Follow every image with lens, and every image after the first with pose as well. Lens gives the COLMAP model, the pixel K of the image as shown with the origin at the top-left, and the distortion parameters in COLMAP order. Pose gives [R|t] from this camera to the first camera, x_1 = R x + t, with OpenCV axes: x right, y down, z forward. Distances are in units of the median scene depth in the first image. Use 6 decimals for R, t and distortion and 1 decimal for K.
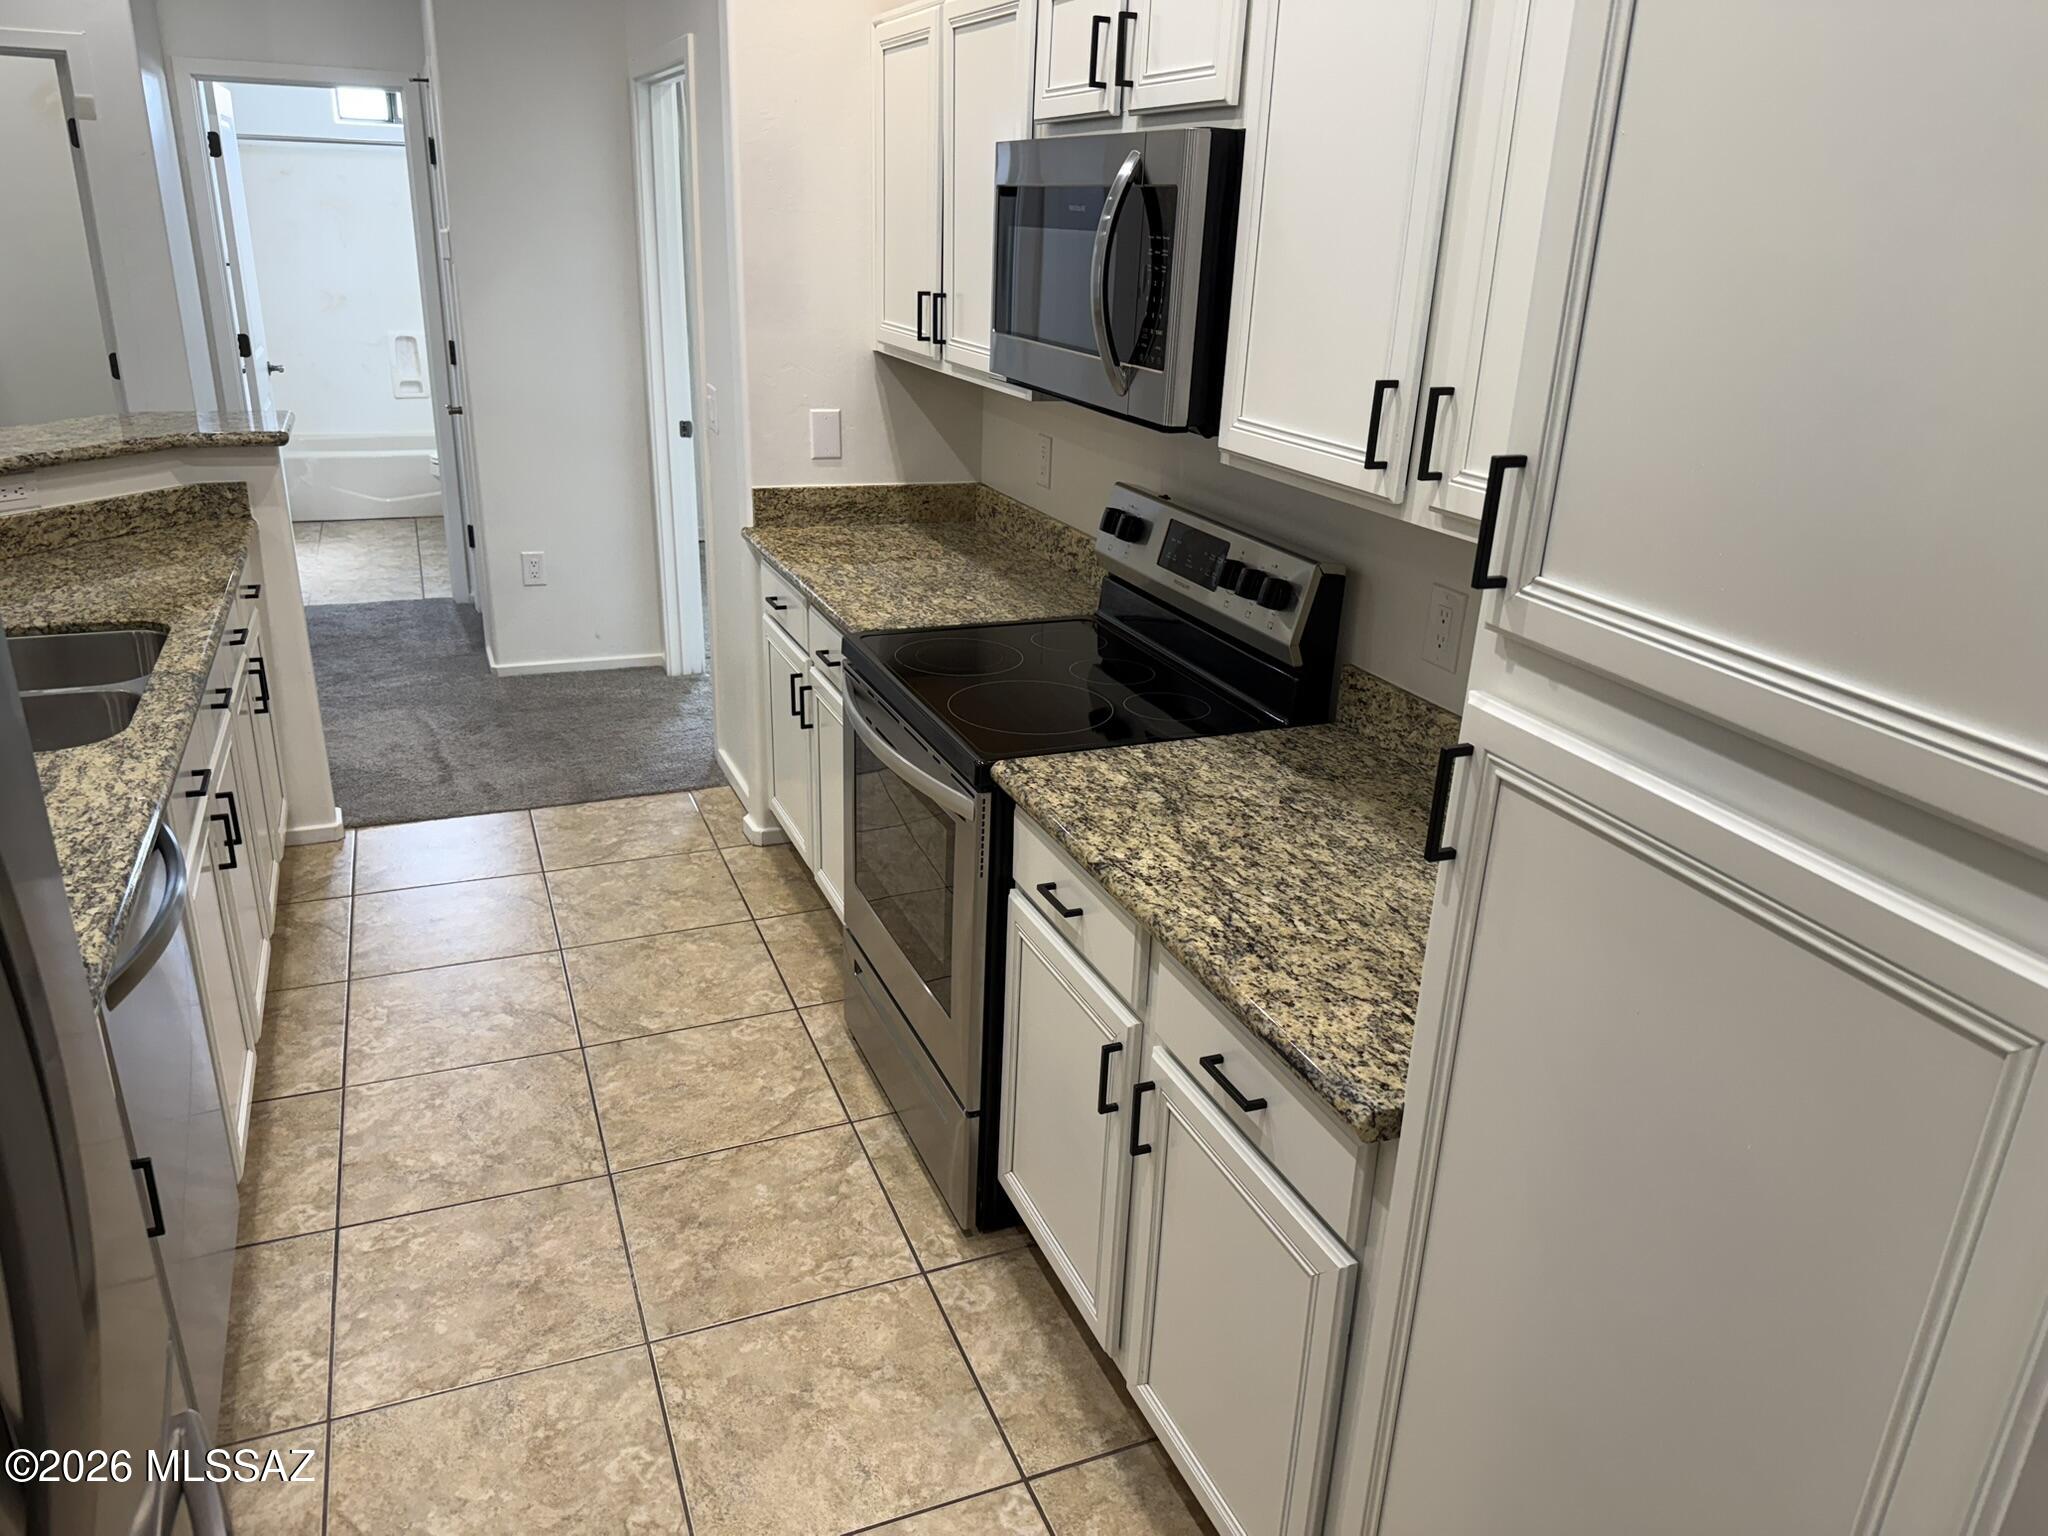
lens RADIAL K [[1435.2, 0, 1029.5], [0, 1435.2, 767.1], [0, 0, 1]] dist [0.013497, -0.026478]
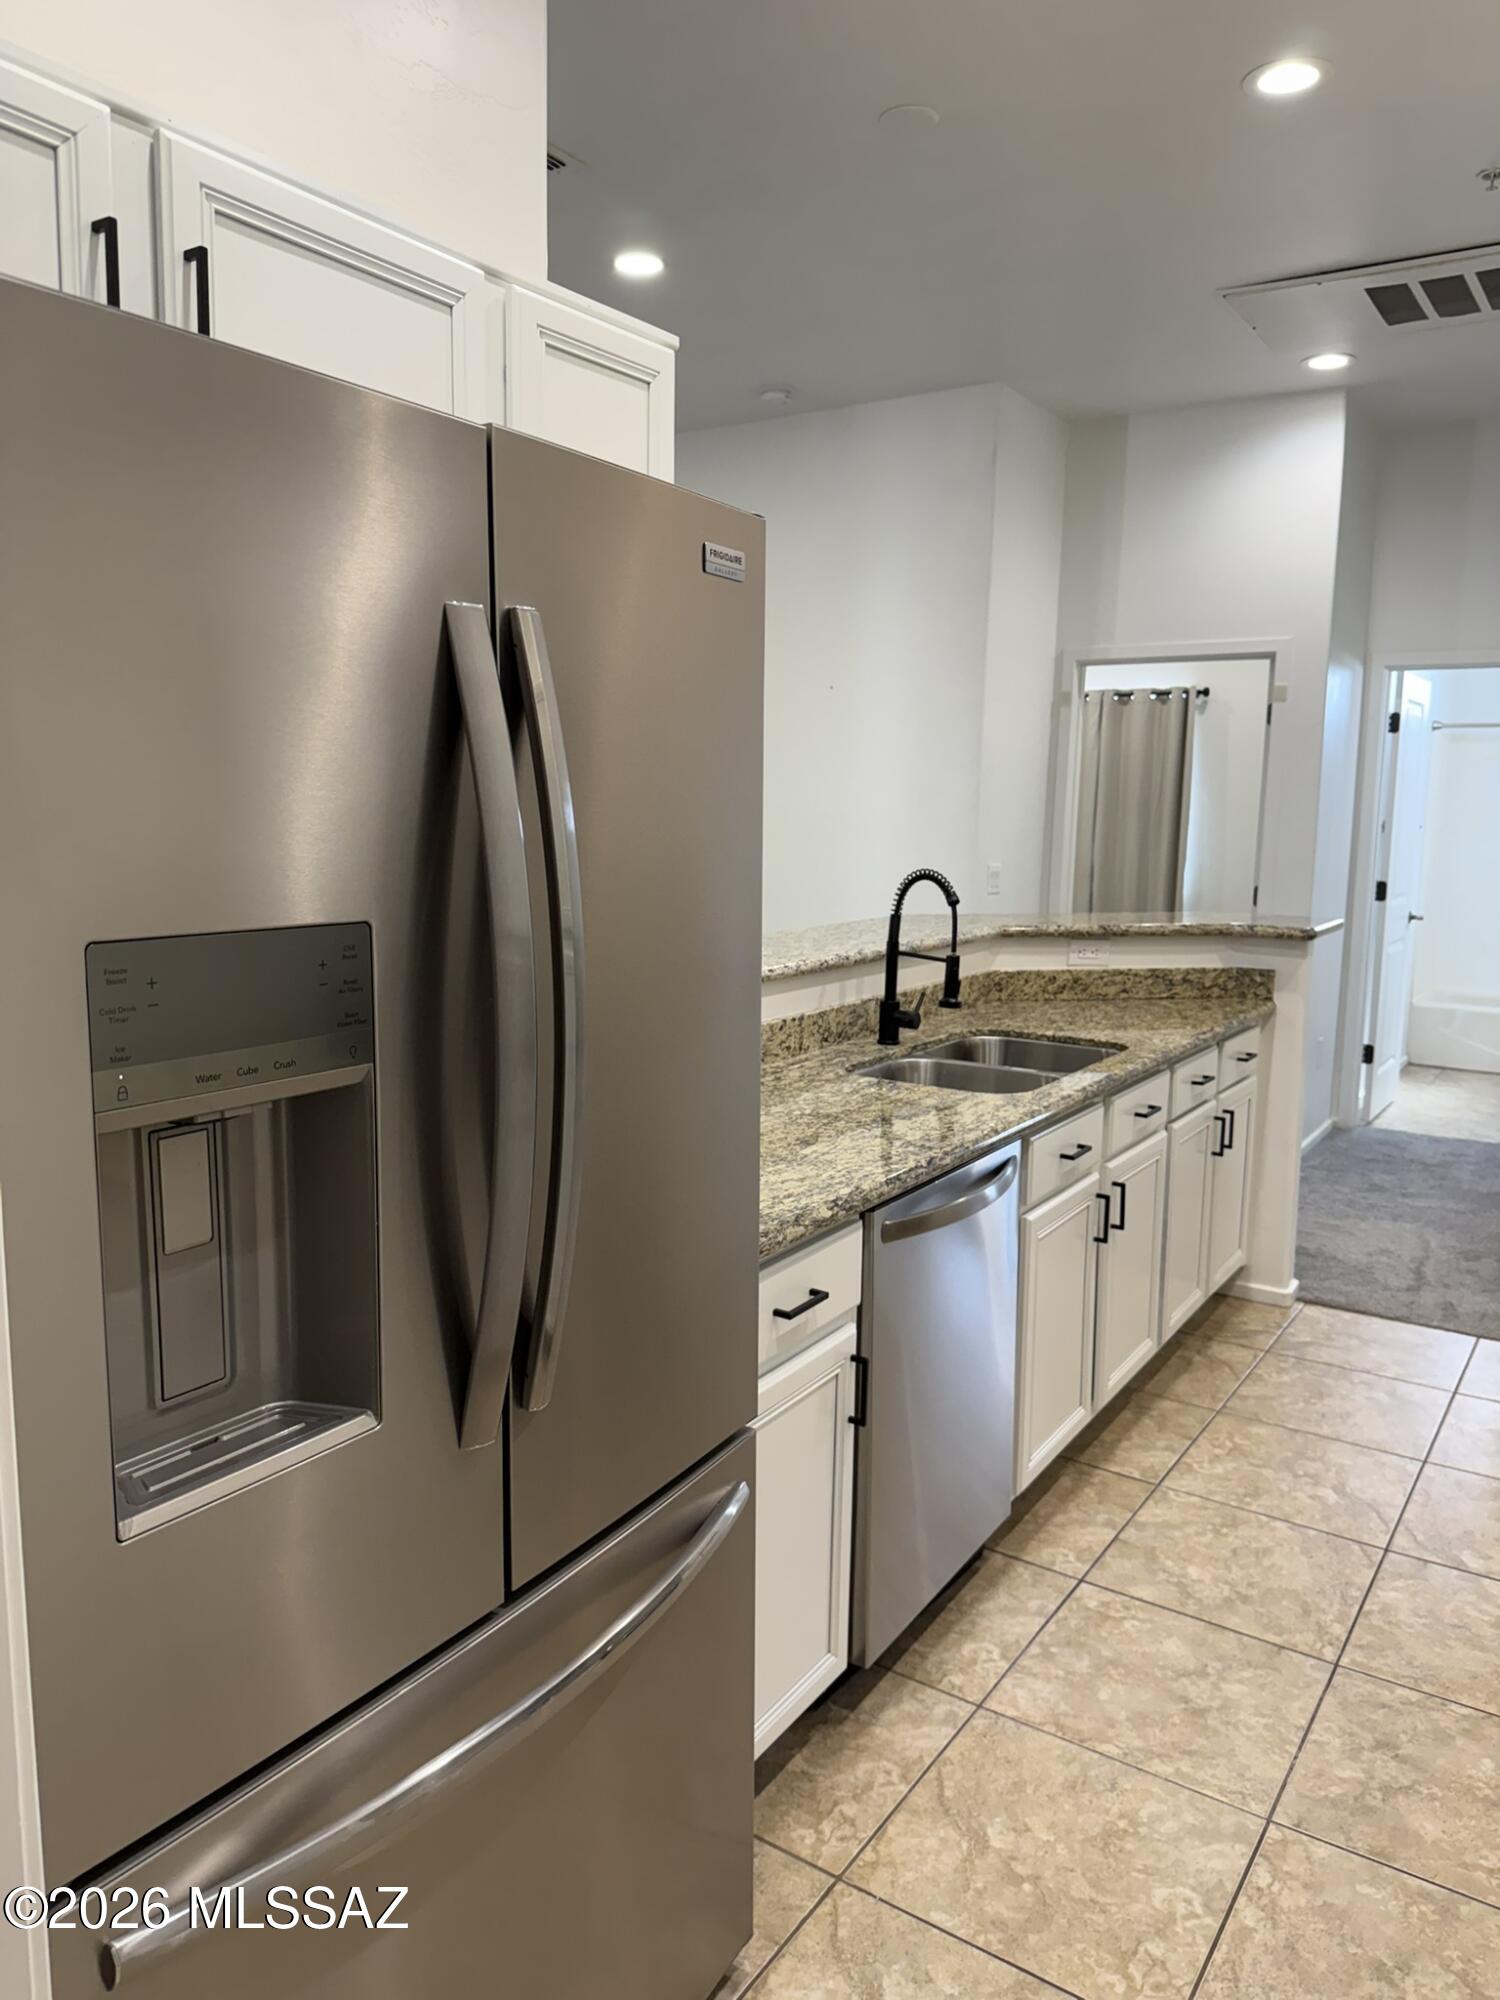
lens RADIAL K [[1401.5, 0, 737.2], [0, 1401.5, 1002.4], [0, 0, 1]] dist [0.013497, -0.026478]
pose [[0.547197, 0.086806, -0.832490, 0.224616], [-0.288399, 0.953255, -0.090167, 0.074122], [0.785749, 0.289429, 0.546653, 0.085225]]
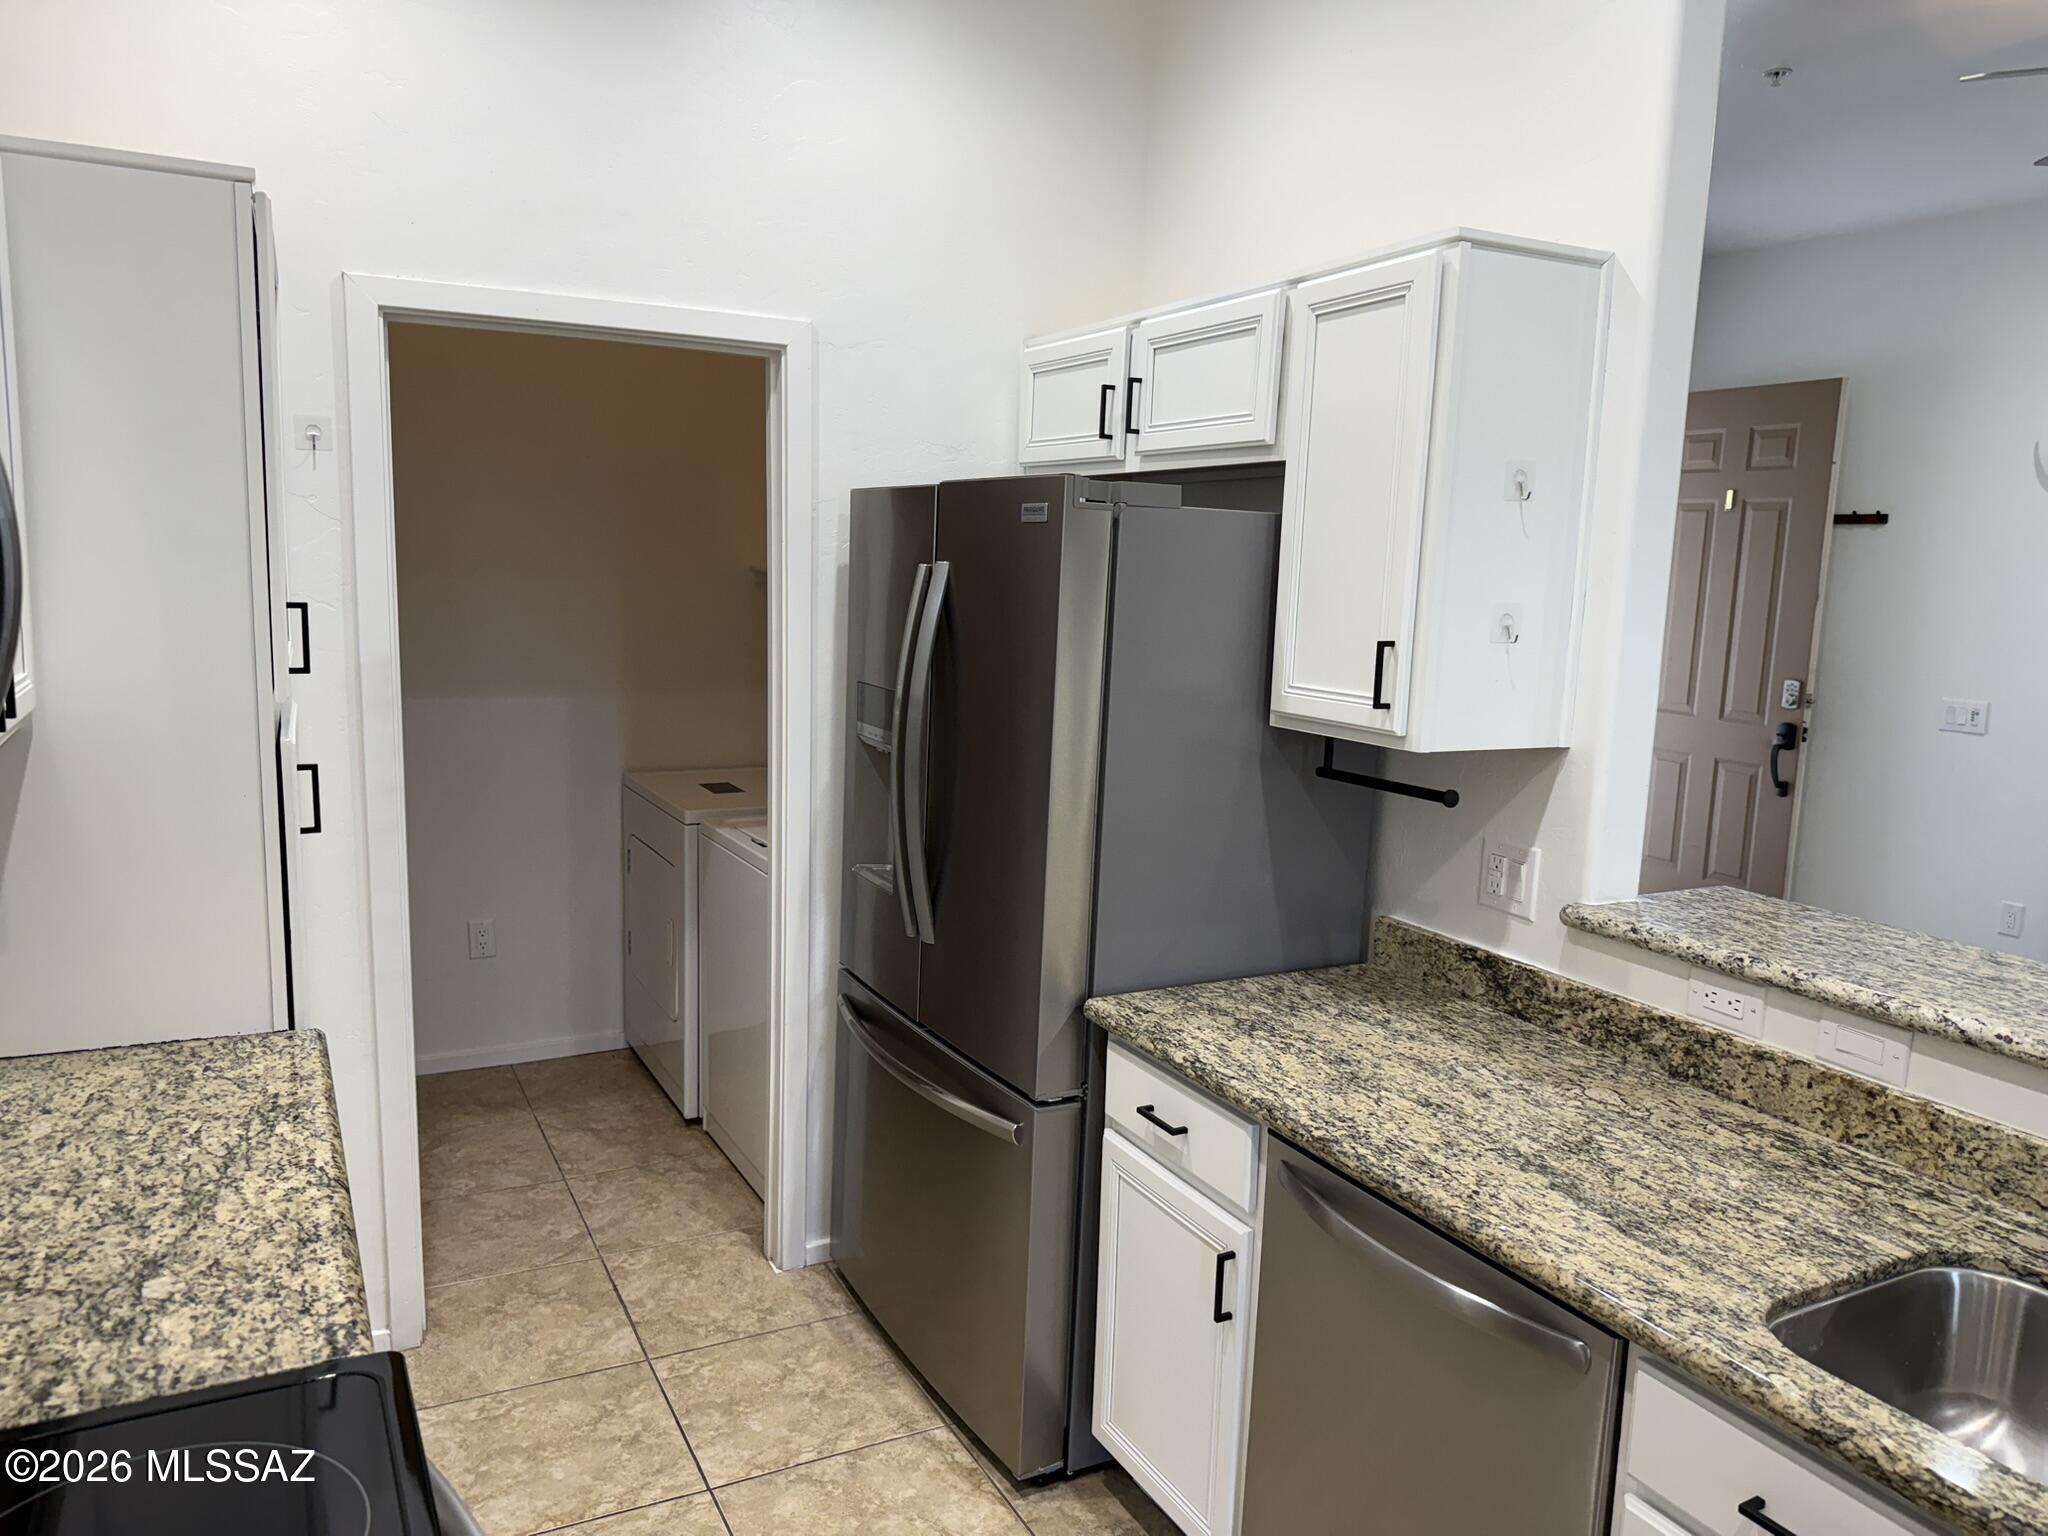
lens RADIAL K [[1435.2, 0, 1029.5], [0, 1435.2, 767.1], [0, 0, 1]] dist [0.013497, -0.026478]
pose [[-0.992612, -0.064004, -0.103074, -0.189605], [-0.106125, 0.869773, 0.481905, -0.455645], [0.058807, 0.489284, -0.870140, 1.235114]]
